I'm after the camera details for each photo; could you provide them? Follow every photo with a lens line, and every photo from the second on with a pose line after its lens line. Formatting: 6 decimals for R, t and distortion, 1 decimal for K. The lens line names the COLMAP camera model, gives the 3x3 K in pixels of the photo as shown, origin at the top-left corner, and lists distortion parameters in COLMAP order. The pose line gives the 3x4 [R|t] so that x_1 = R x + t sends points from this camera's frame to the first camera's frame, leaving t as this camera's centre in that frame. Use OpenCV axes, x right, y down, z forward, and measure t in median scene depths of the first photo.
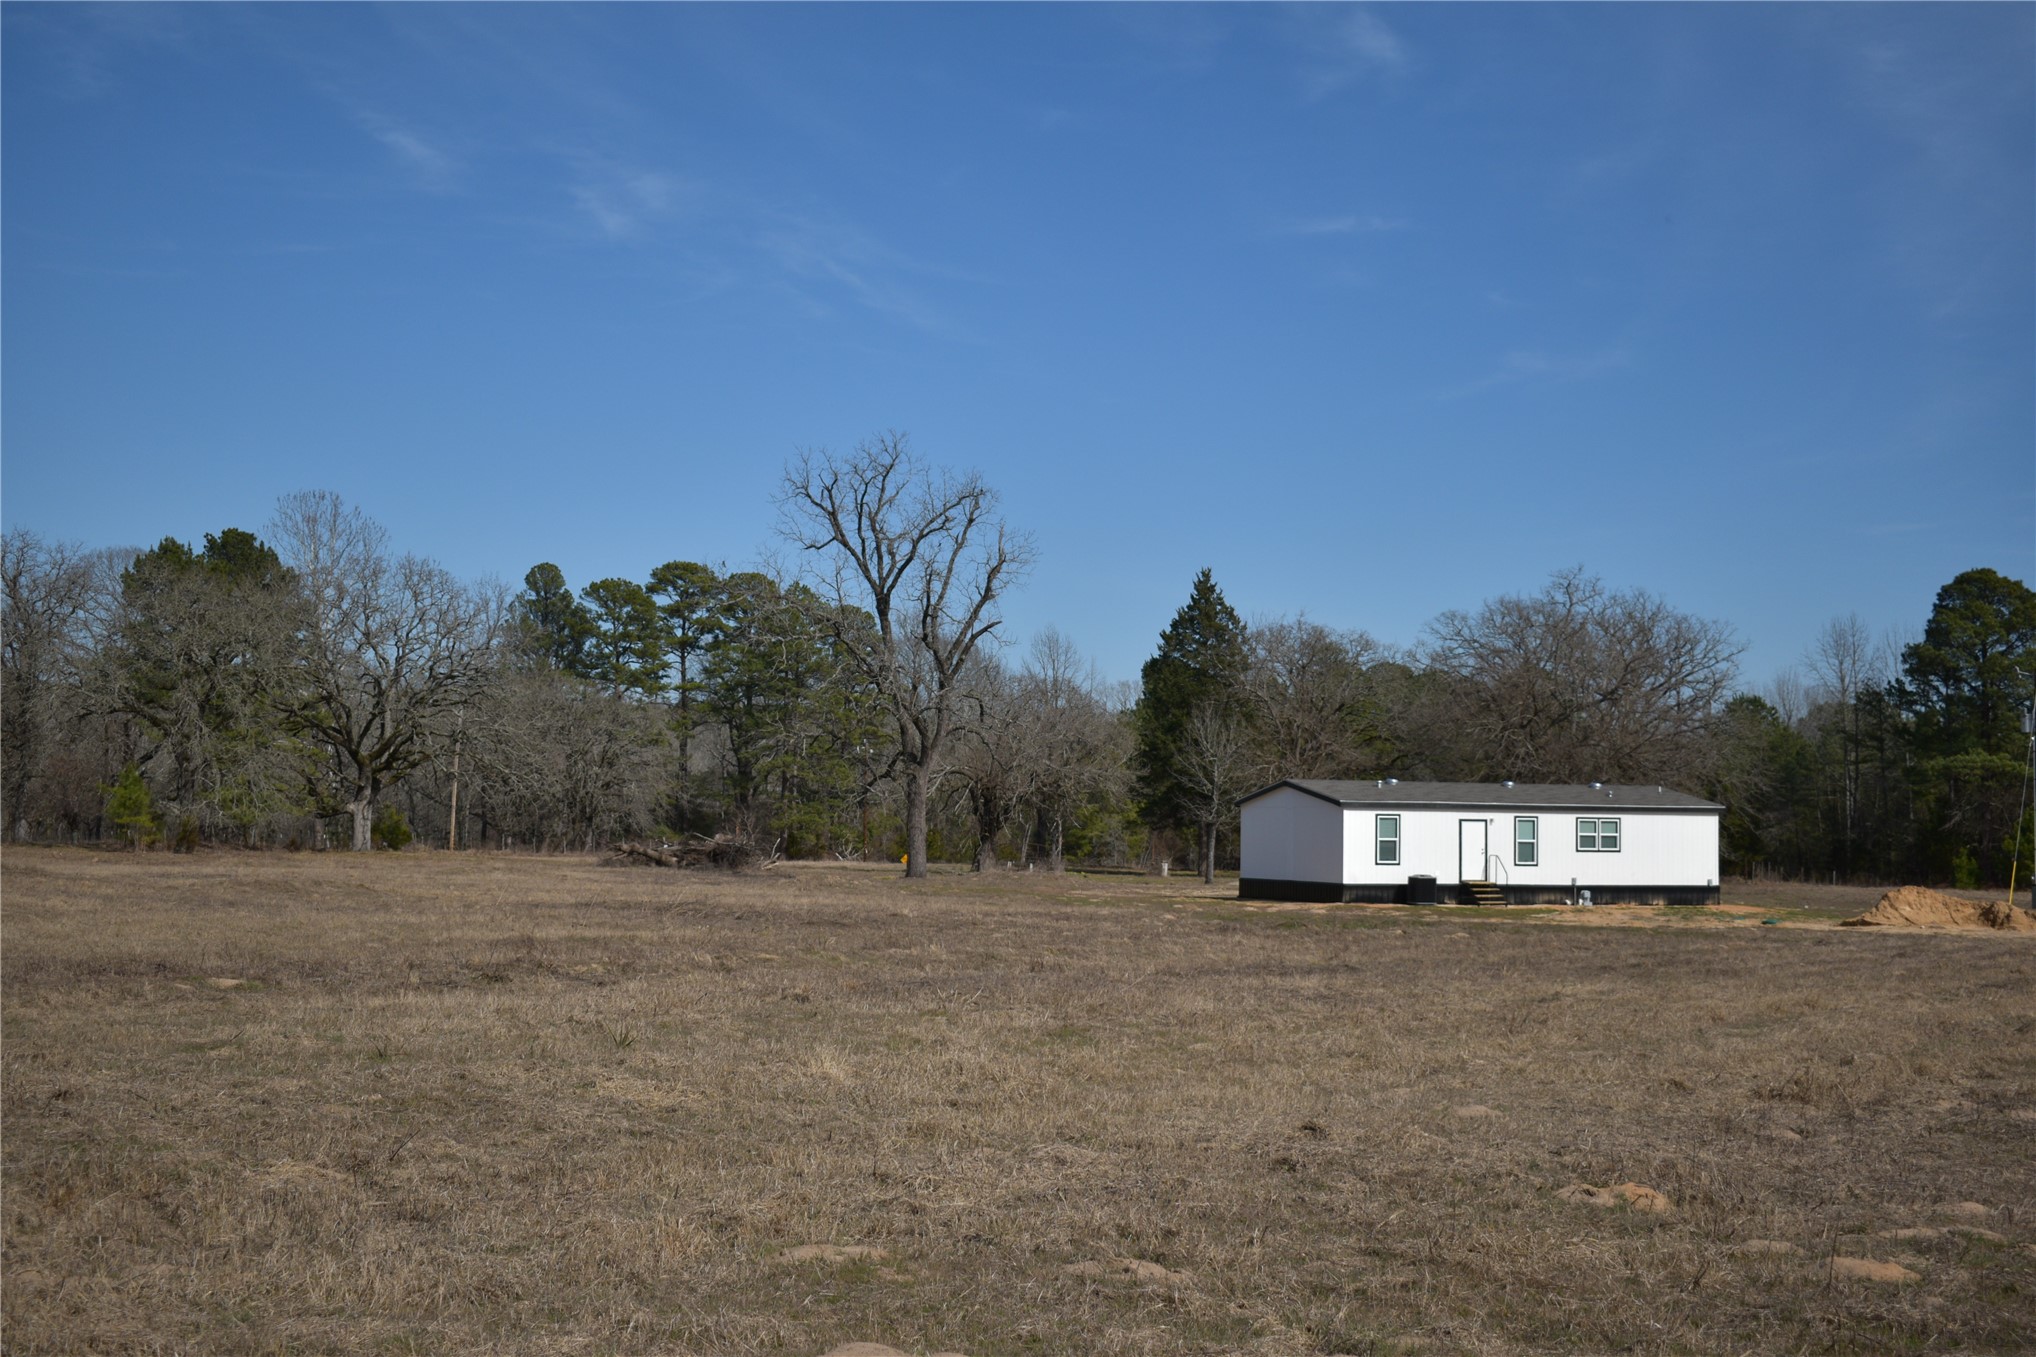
lens RADIAL K [[2530.9, 0, 1018.9], [0, 2530.9, 679.5], [0, 0, 1]] dist [-0.023236, 0.000000]
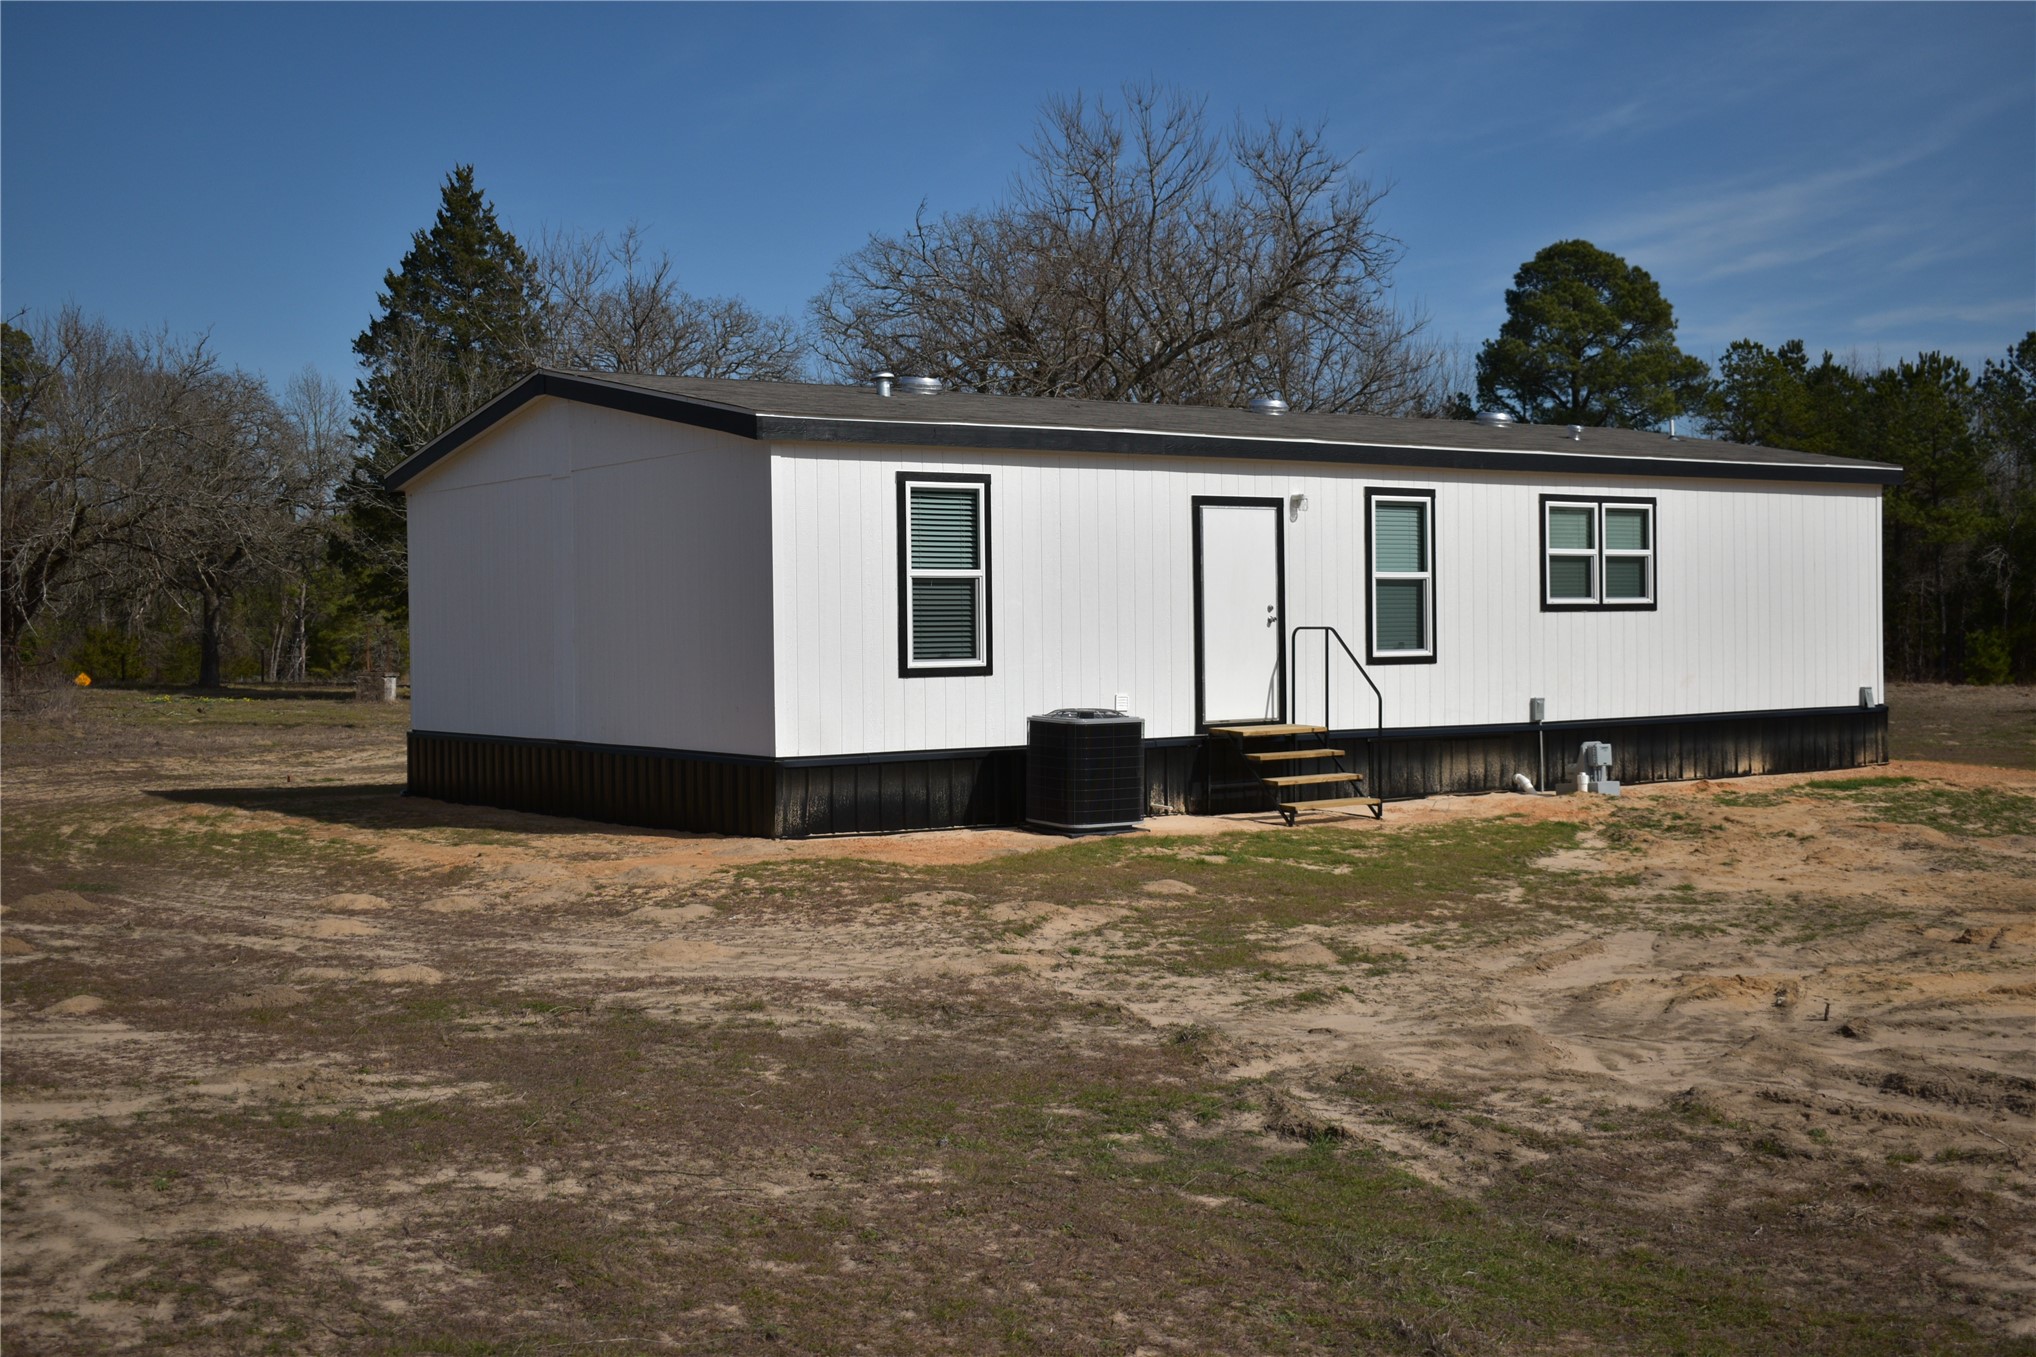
lens RADIAL K [[2333.2, 0, 1019.3], [0, 2333.2, 677.1], [0, 0, 1]] dist [-0.035954, 0.000000]
pose [[0.964233, -0.031266, 0.263207, 0.089030], [0.010916, 0.996860, 0.078426, 0.053874], [-0.264832, -0.072748, 0.961546, 0.753160]]
